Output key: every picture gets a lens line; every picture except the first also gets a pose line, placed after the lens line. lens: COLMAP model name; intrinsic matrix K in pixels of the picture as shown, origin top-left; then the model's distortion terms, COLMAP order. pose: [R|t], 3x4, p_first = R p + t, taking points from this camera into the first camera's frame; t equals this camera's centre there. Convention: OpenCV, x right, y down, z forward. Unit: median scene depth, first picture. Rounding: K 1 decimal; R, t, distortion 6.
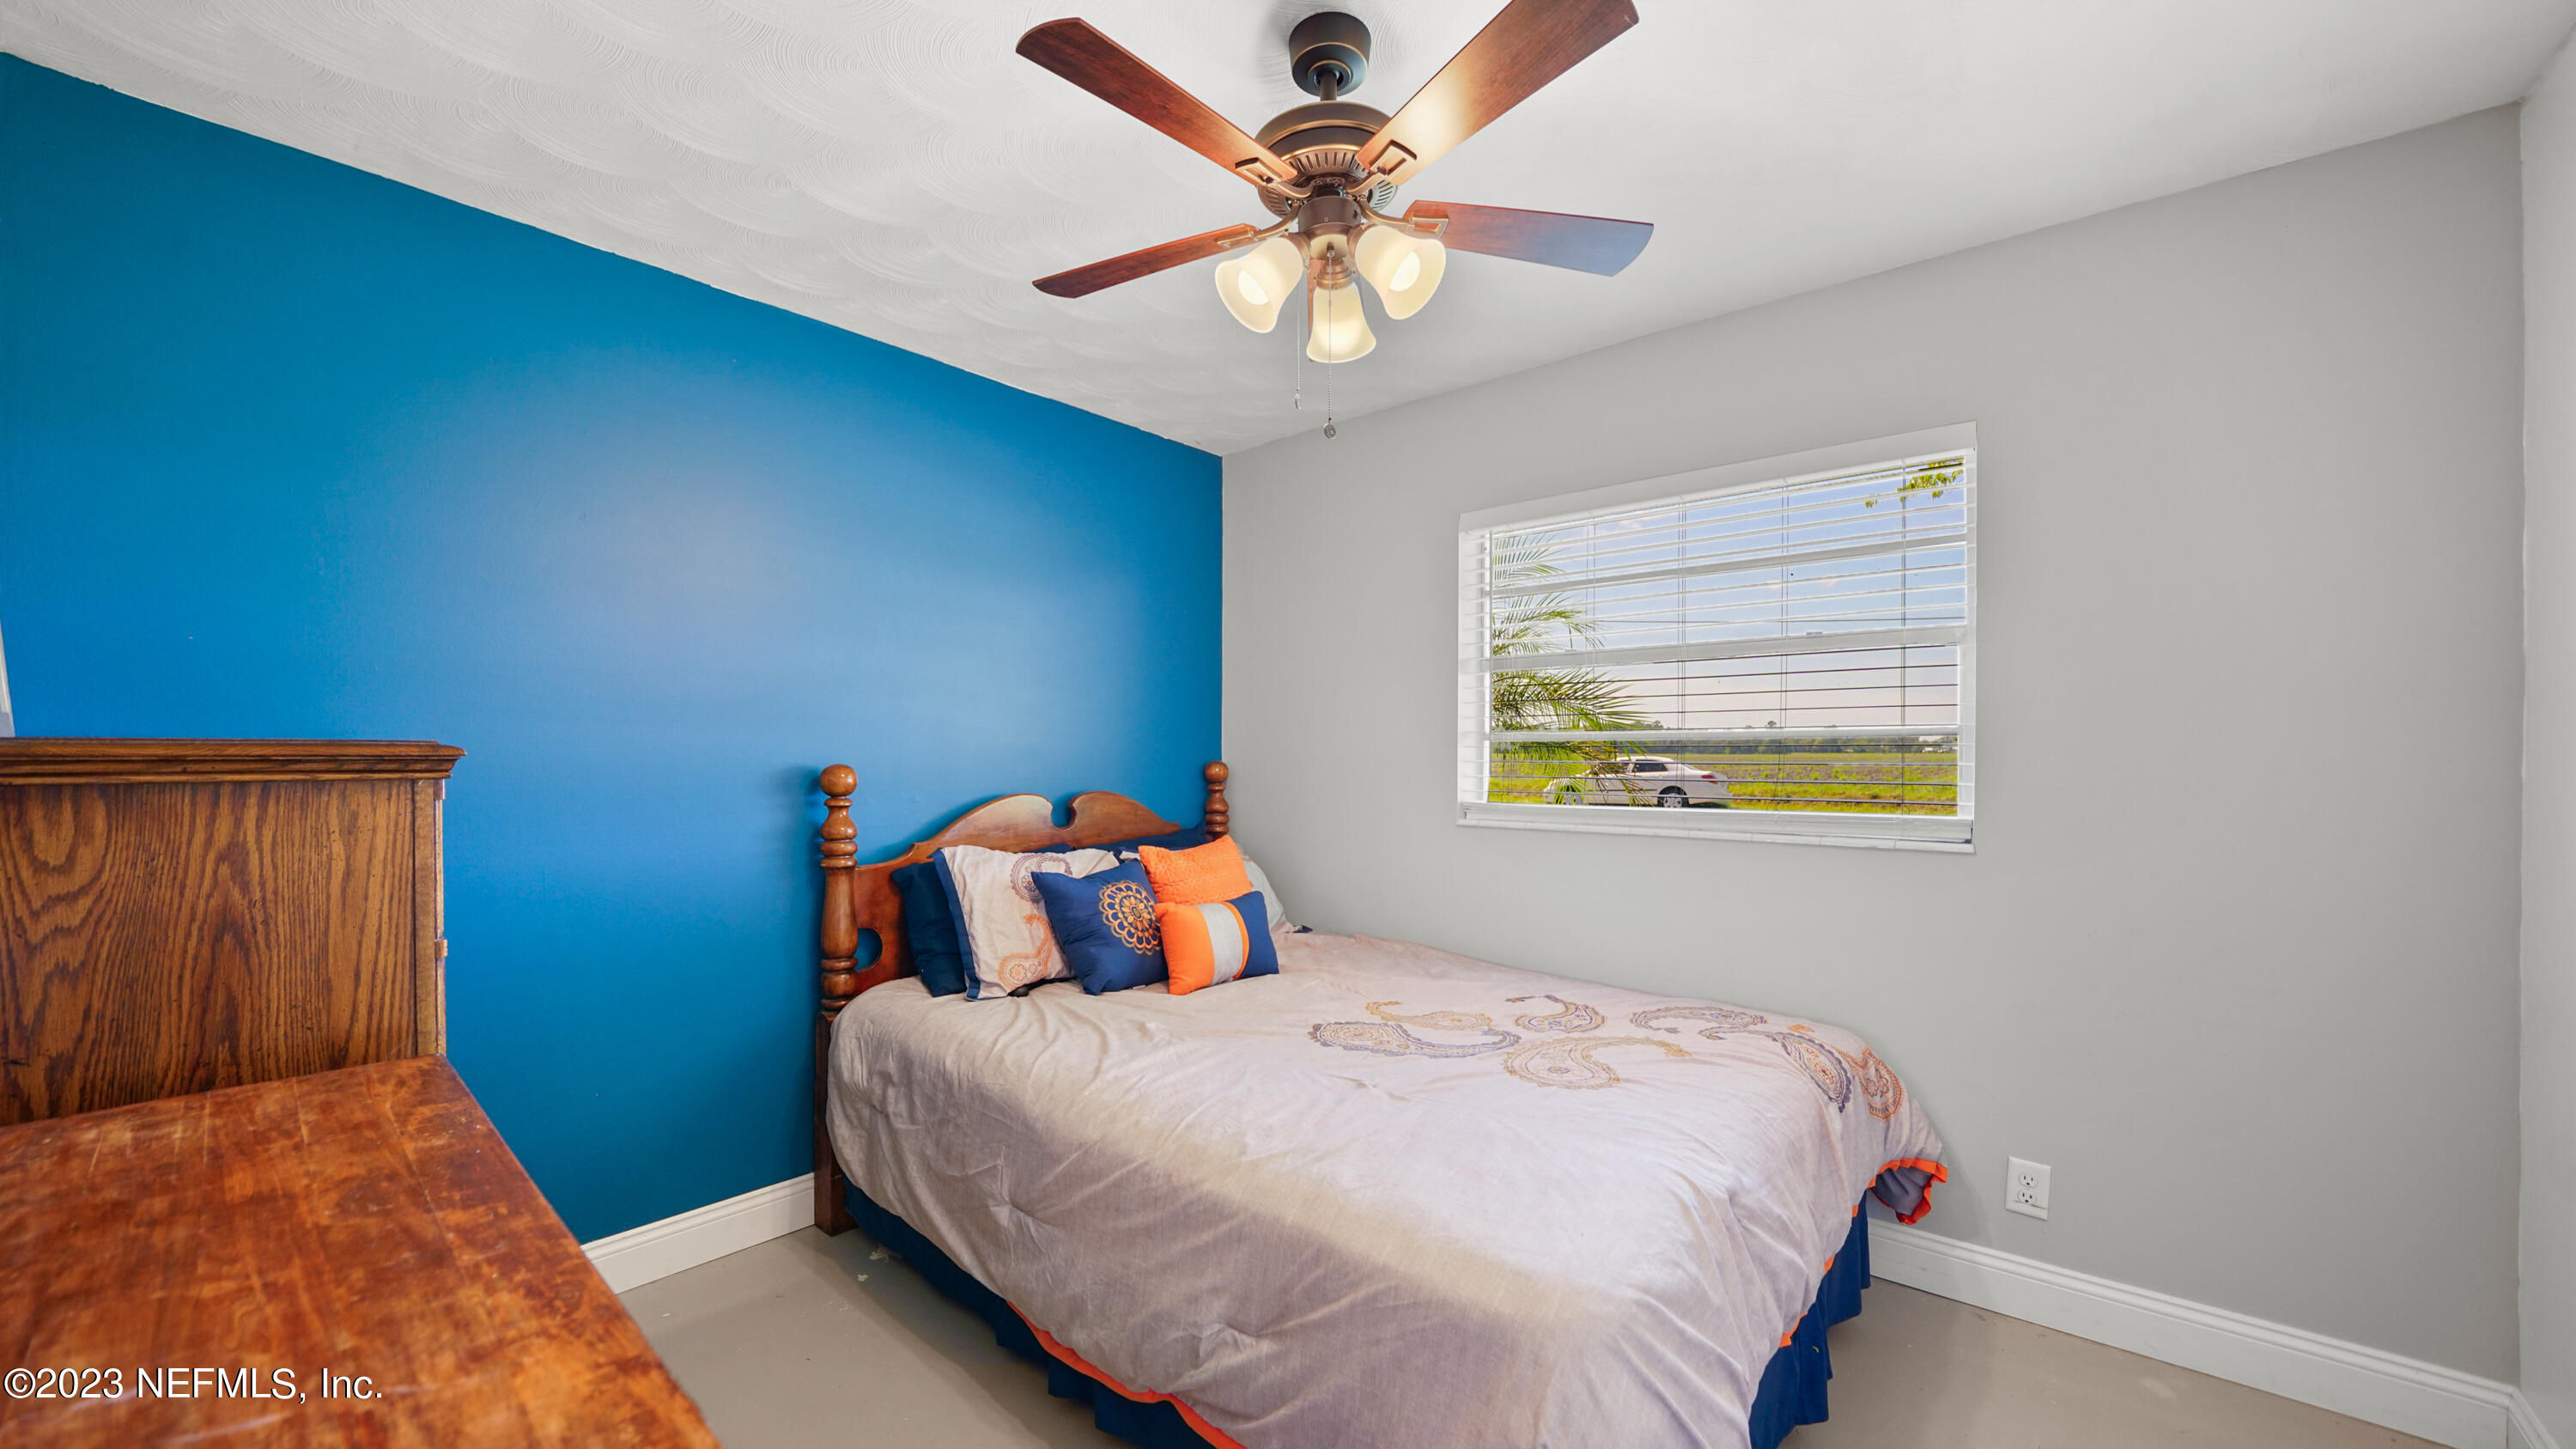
lens RADIAL K [[930.1, 0, 1276.8], [0, 930.1, 739.0], [0, 0, 1]] dist [0.000298, -0.003664]
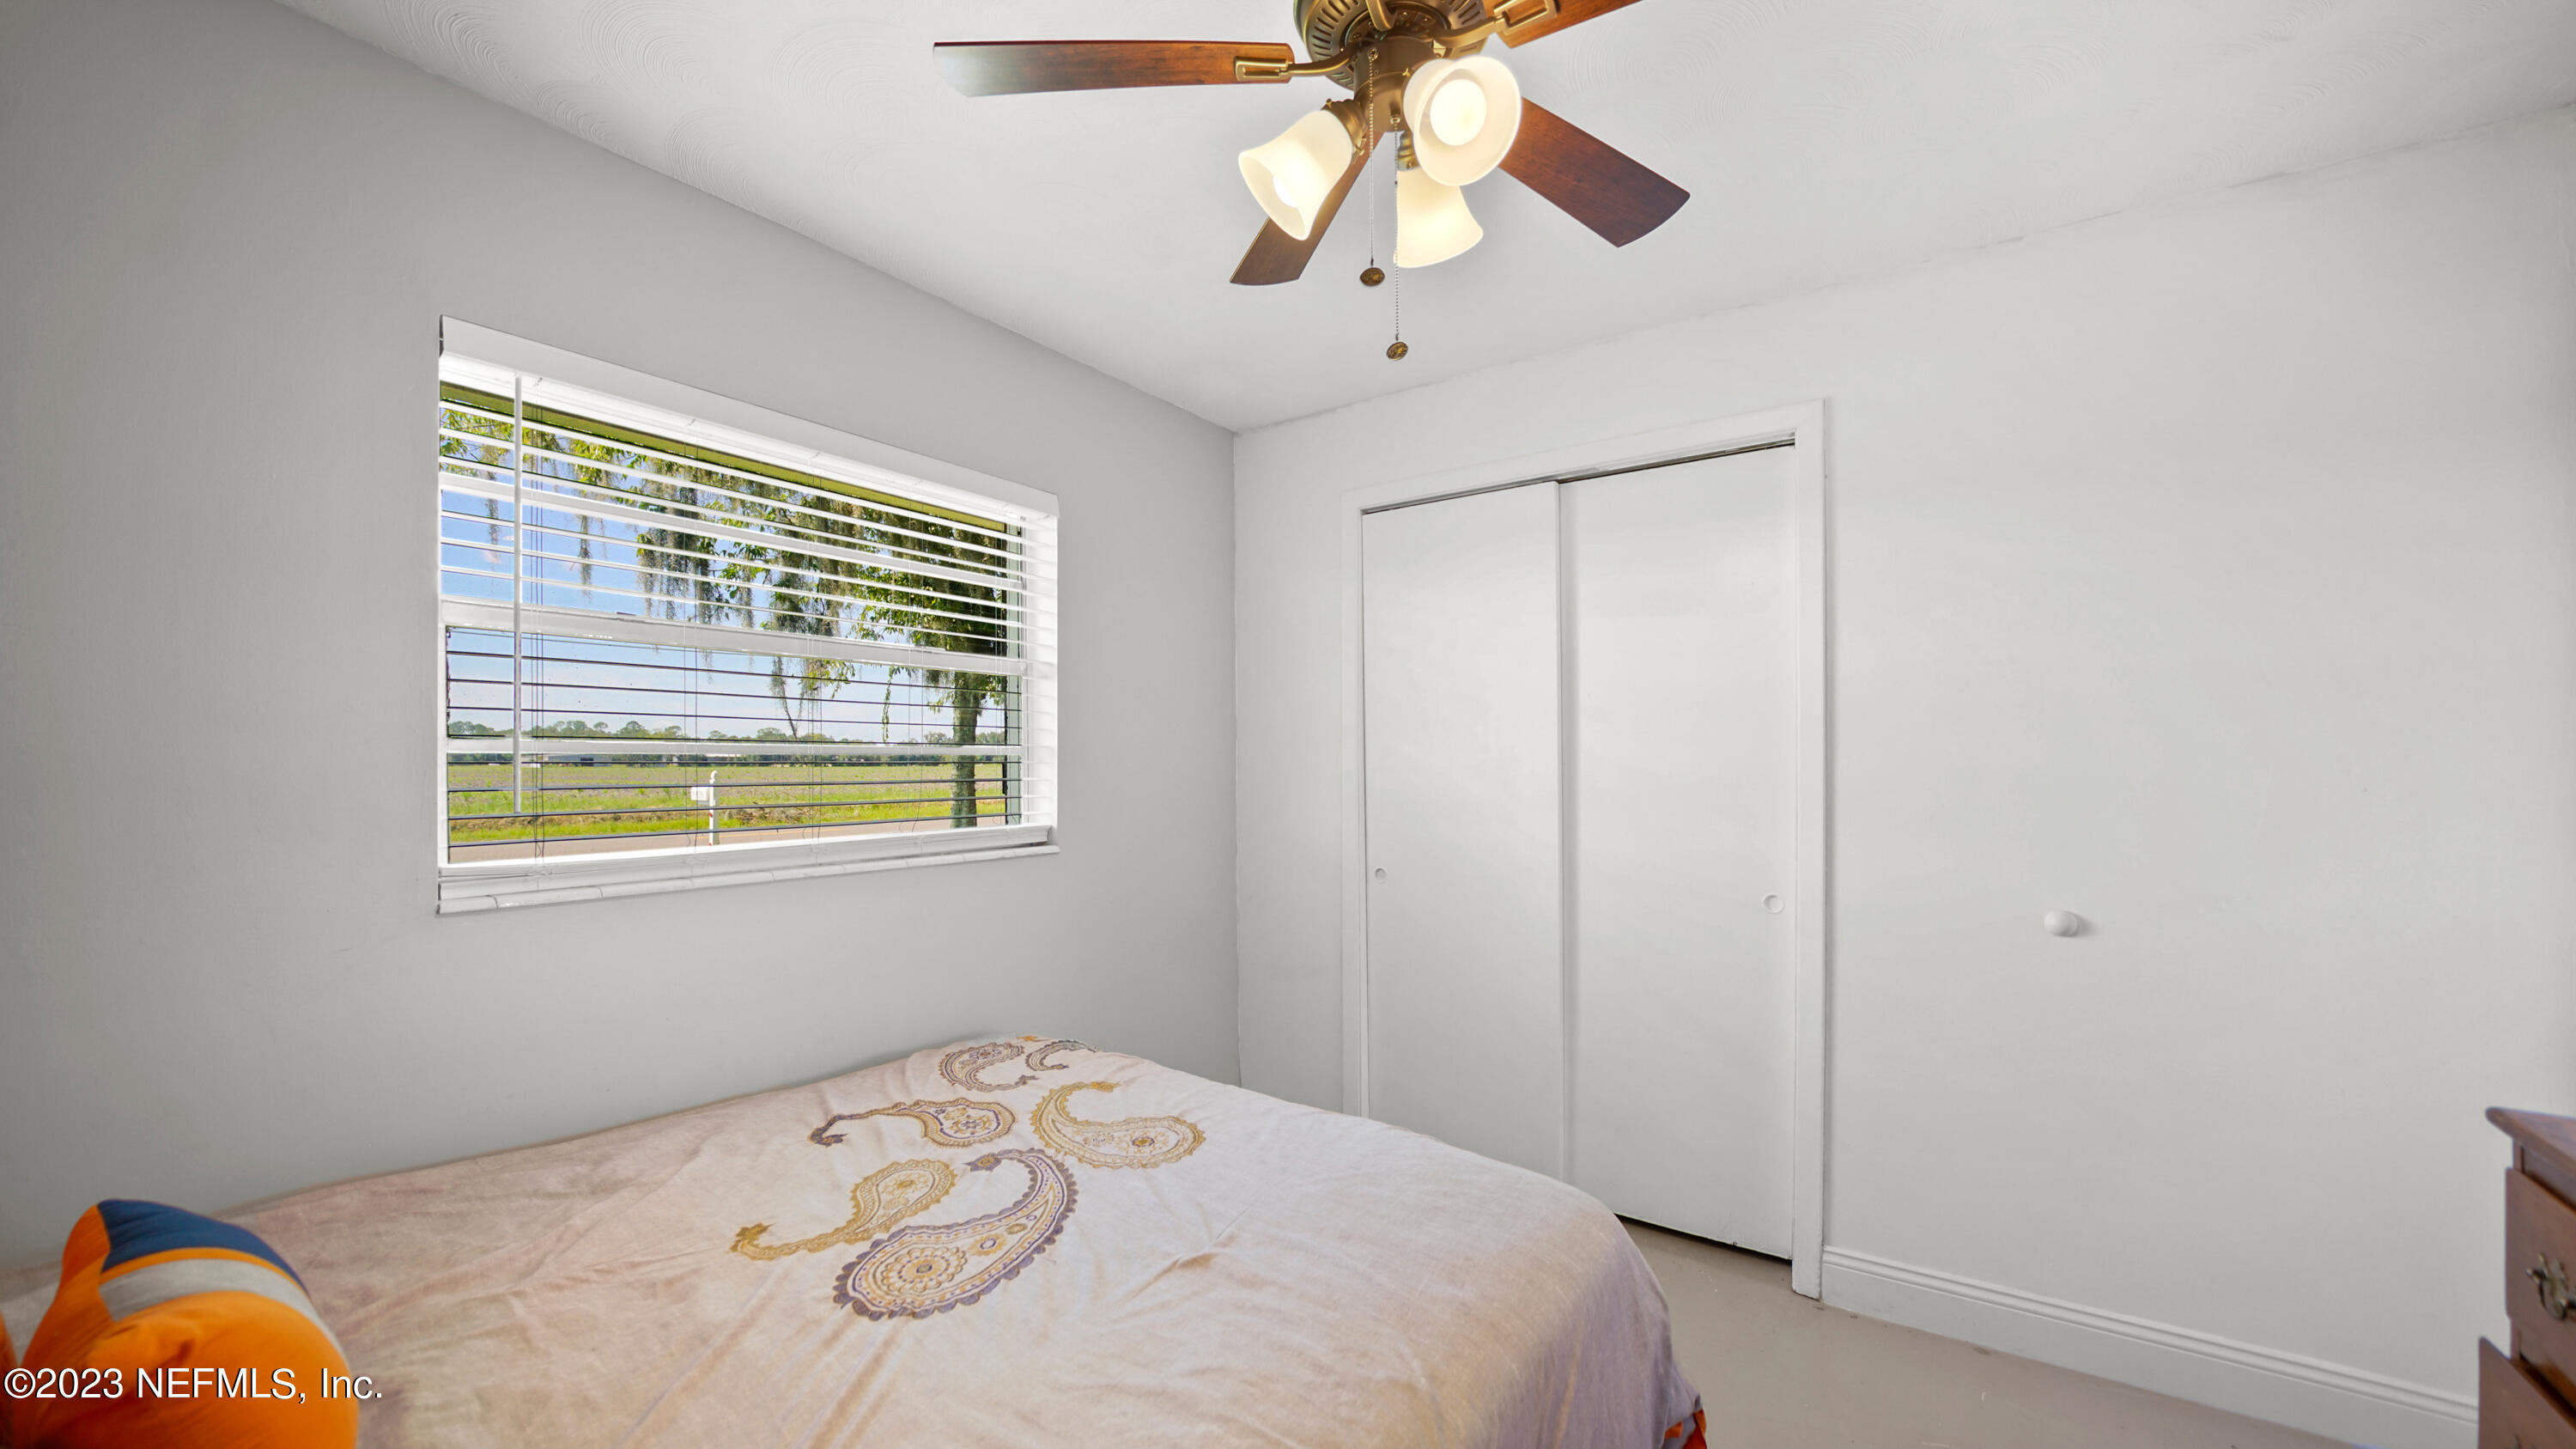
lens RADIAL K [[930.1, 0, 1276.8], [0, 930.1, 739.0], [0, 0, 1]] dist [0.000298, -0.003664]
pose [[-0.070120, 0.030416, 0.997075, -0.491587], [-0.016986, 0.999354, -0.031680, 0.009675], [-0.997394, -0.019157, -0.069558, 0.814936]]
